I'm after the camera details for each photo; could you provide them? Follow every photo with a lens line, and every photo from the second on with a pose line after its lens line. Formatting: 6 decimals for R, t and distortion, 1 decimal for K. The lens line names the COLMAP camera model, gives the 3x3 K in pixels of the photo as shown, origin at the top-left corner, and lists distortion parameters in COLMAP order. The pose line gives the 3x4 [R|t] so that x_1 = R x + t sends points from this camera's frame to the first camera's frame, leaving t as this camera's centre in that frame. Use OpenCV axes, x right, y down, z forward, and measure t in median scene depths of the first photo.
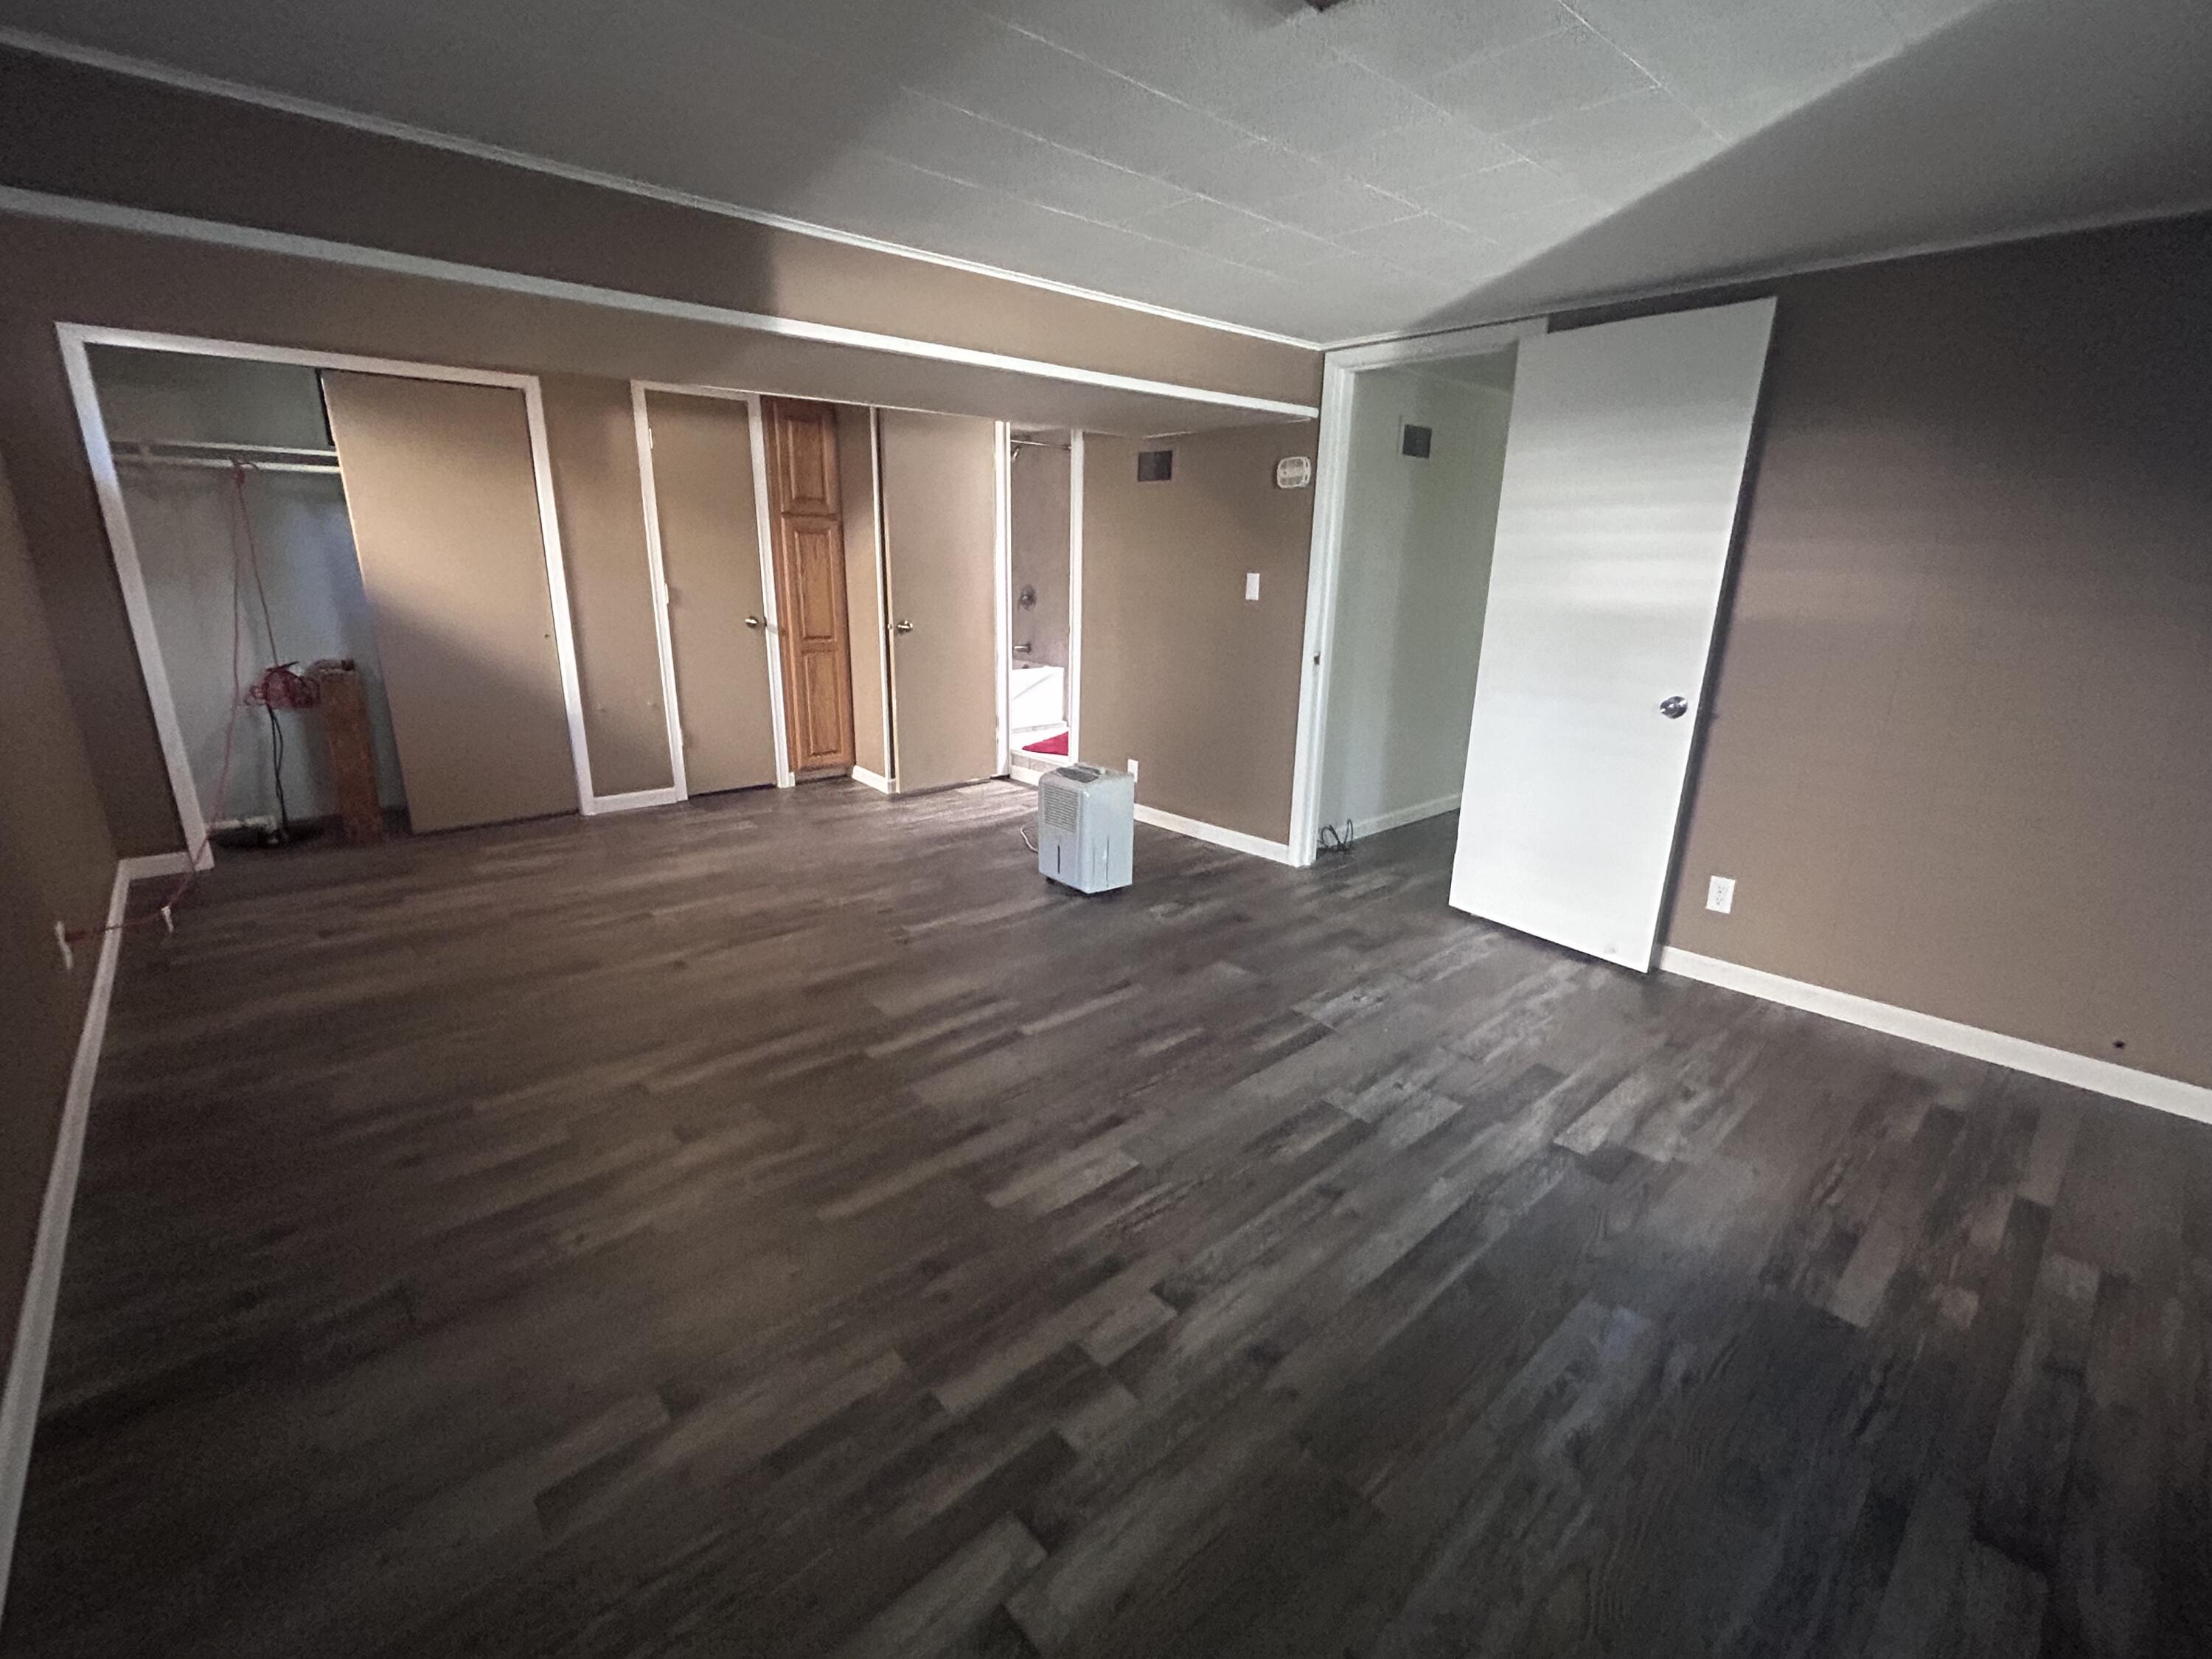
lens RADIAL K [[965.3, 0, 1105.9], [0, 965.3, 832.0], [0, 0, 1]] dist [-0.021449, -0.000539]
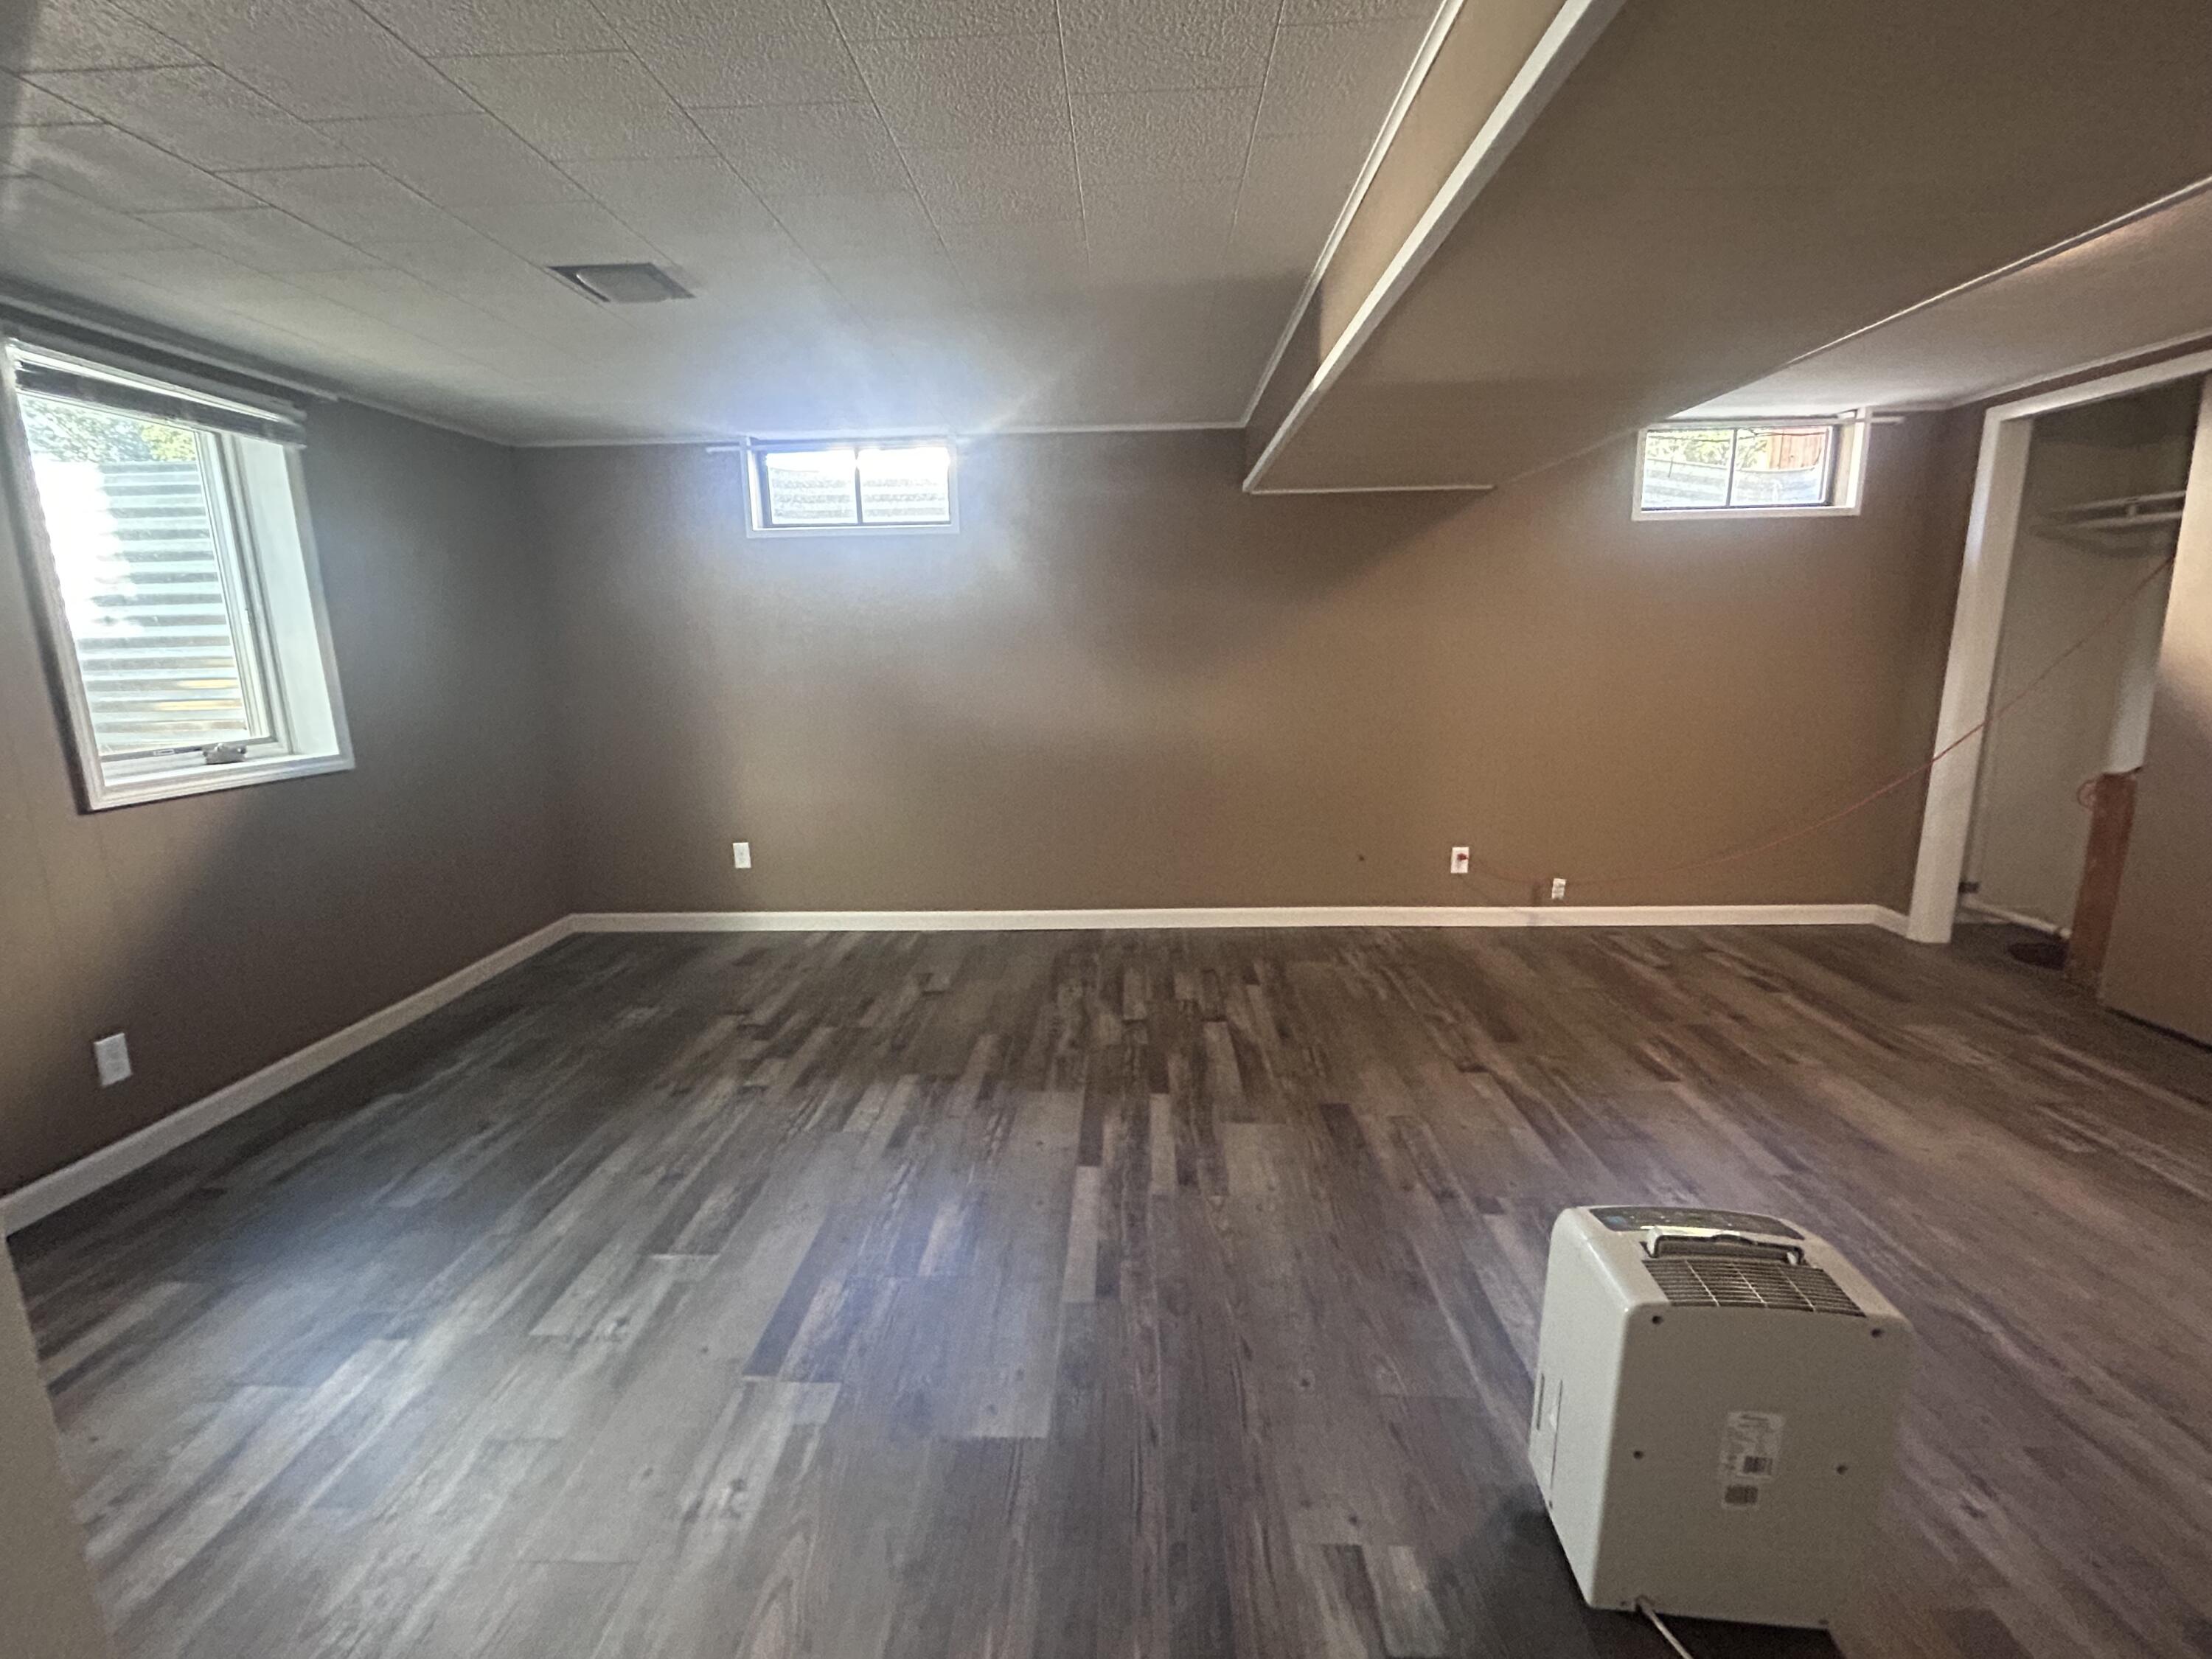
lens RADIAL K [[965.3, 0, 1104.6], [0, 965.3, 831.7], [0, 0, 1]] dist [-0.021449, -0.000539]
pose [[-0.691362, 0.135215, -0.709743, 0.561394], [-0.198627, 0.908912, 0.366642, -0.450719], [0.694670, 0.394456, -0.601530, 1.679702]]
